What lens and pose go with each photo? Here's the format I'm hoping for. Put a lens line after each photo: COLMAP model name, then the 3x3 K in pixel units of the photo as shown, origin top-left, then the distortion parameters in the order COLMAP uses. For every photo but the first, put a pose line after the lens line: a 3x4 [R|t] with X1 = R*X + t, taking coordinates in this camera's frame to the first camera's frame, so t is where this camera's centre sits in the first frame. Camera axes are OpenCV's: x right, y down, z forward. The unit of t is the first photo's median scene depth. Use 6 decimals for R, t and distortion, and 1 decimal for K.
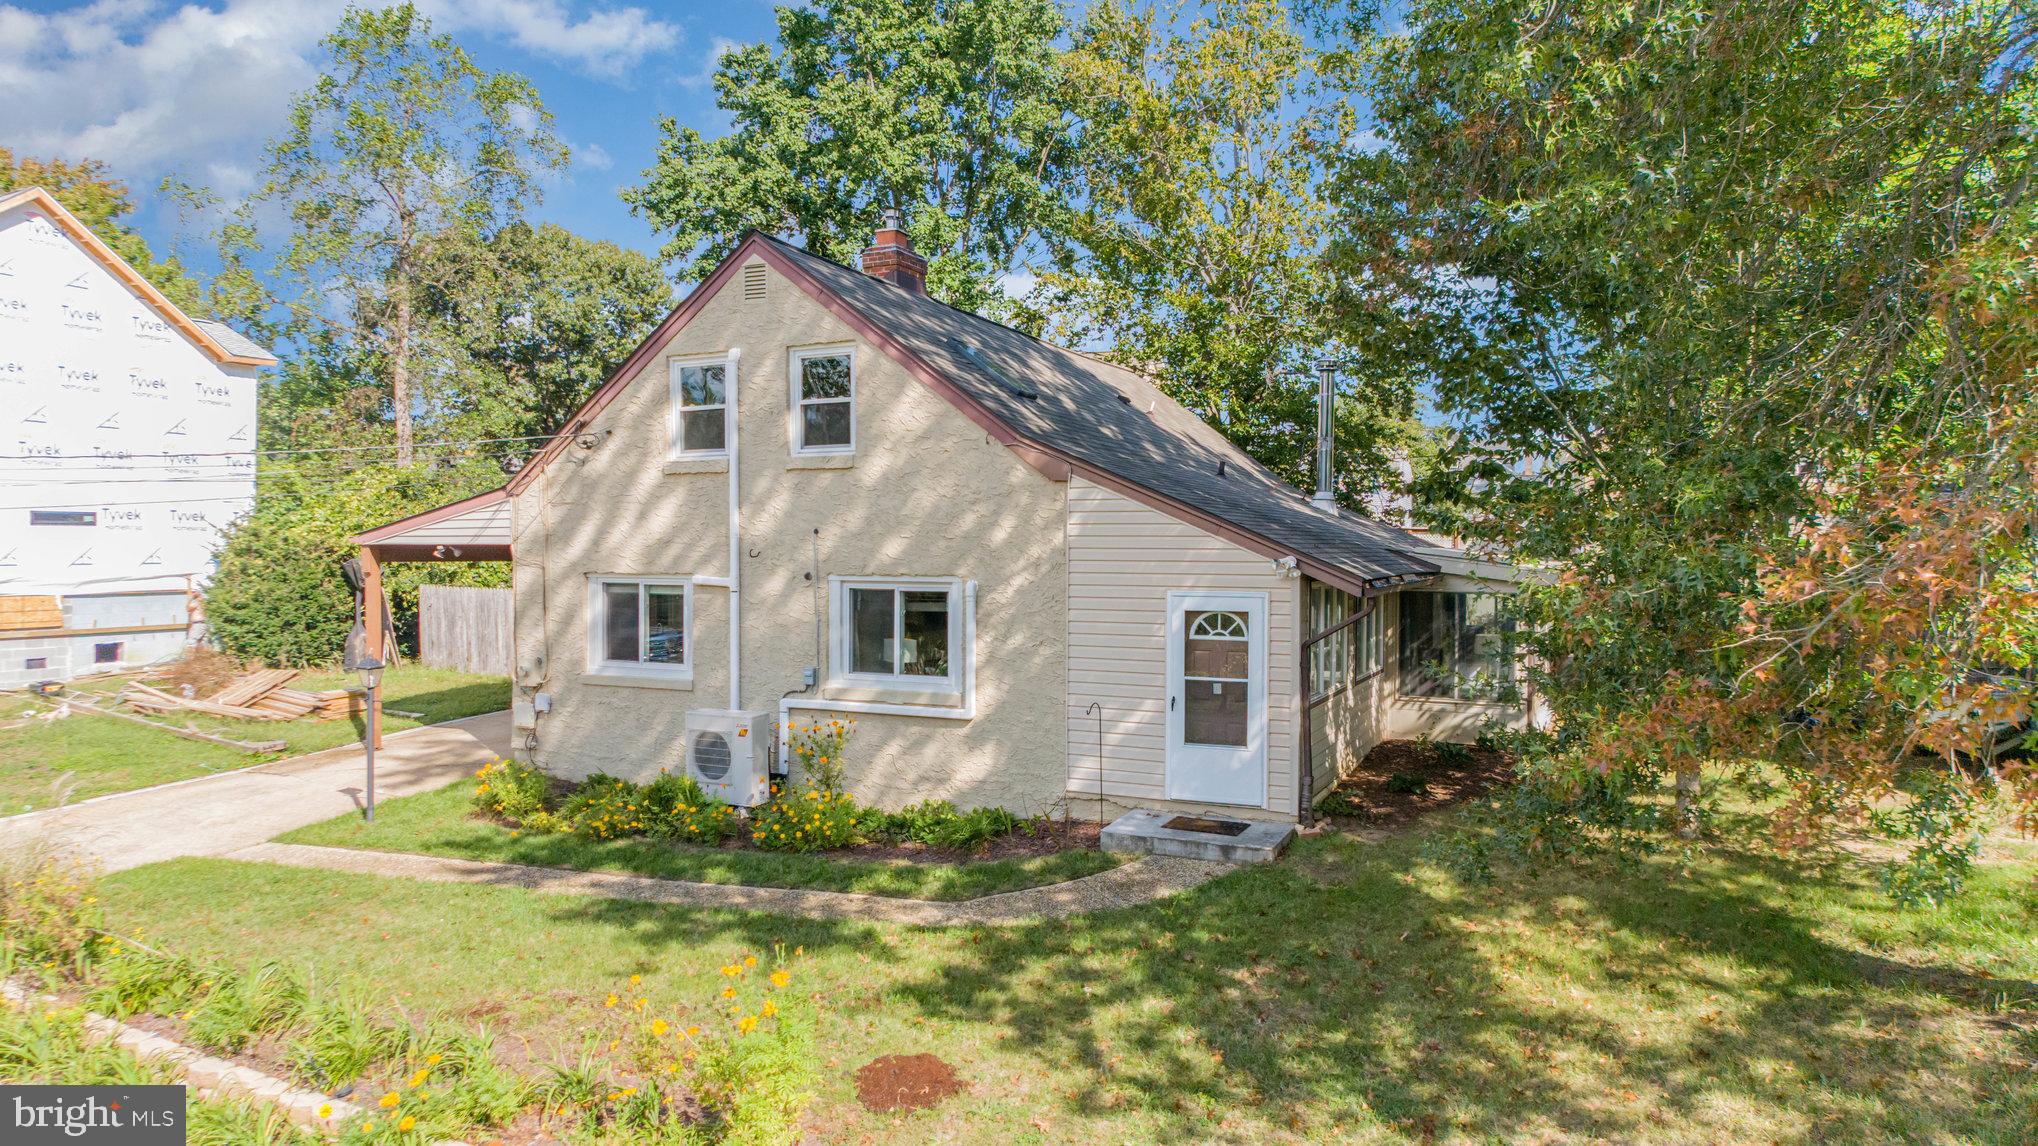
lens RADIAL K [[1314.7, 0, 1017.7], [0, 1314.7, 513.8], [0, 0, 1]] dist [-0.048335, -0.001561]
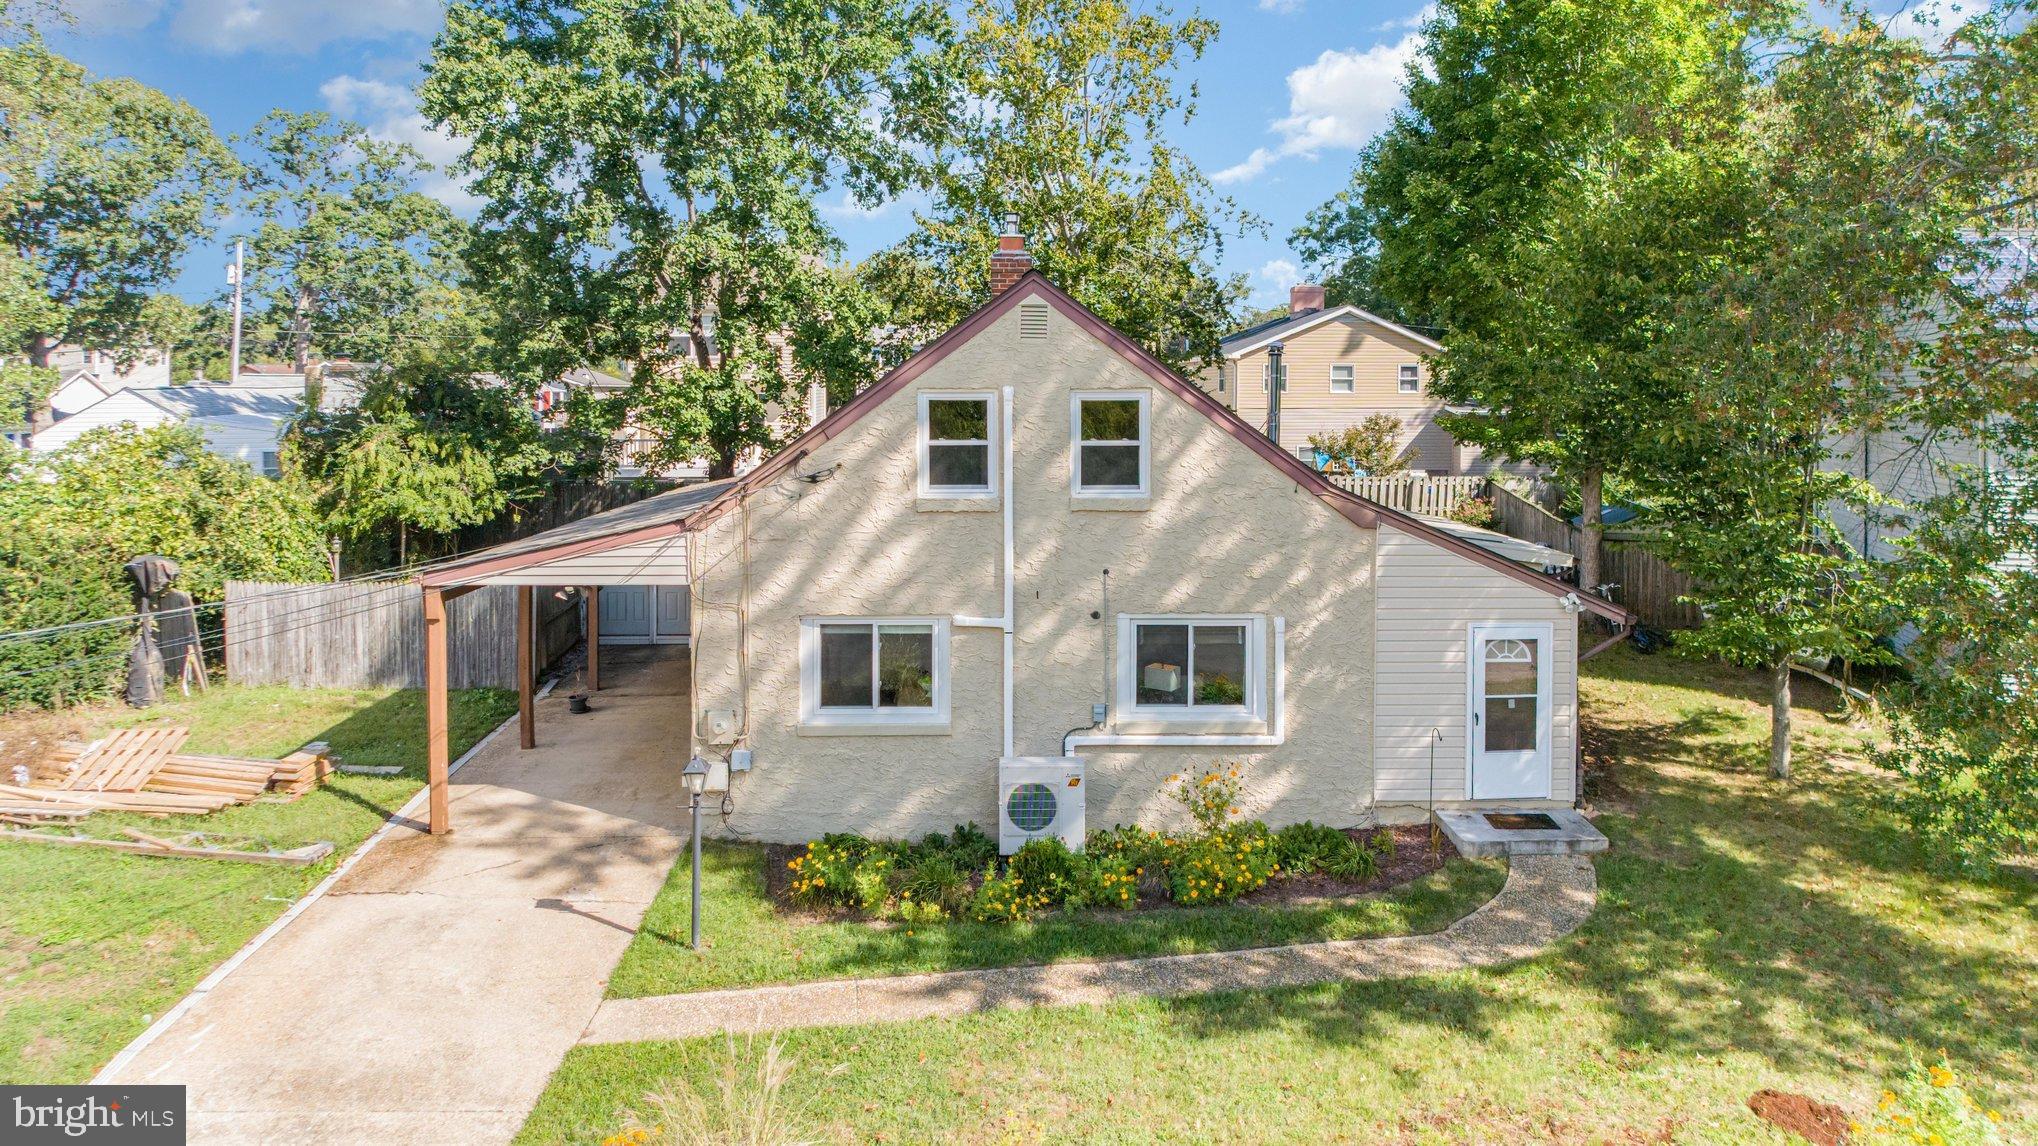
lens RADIAL K [[1327.7, 0, 1026.1], [0, 1327.7, 323.9], [0, 0, 1]] dist [-0.025499, -0.002190]
pose [[0.888629, 0.020734, 0.458159, -0.703131], [-0.011065, 0.999656, -0.023777, -0.158109], [-0.458494, 0.016059, 0.888552, 0.106908]]
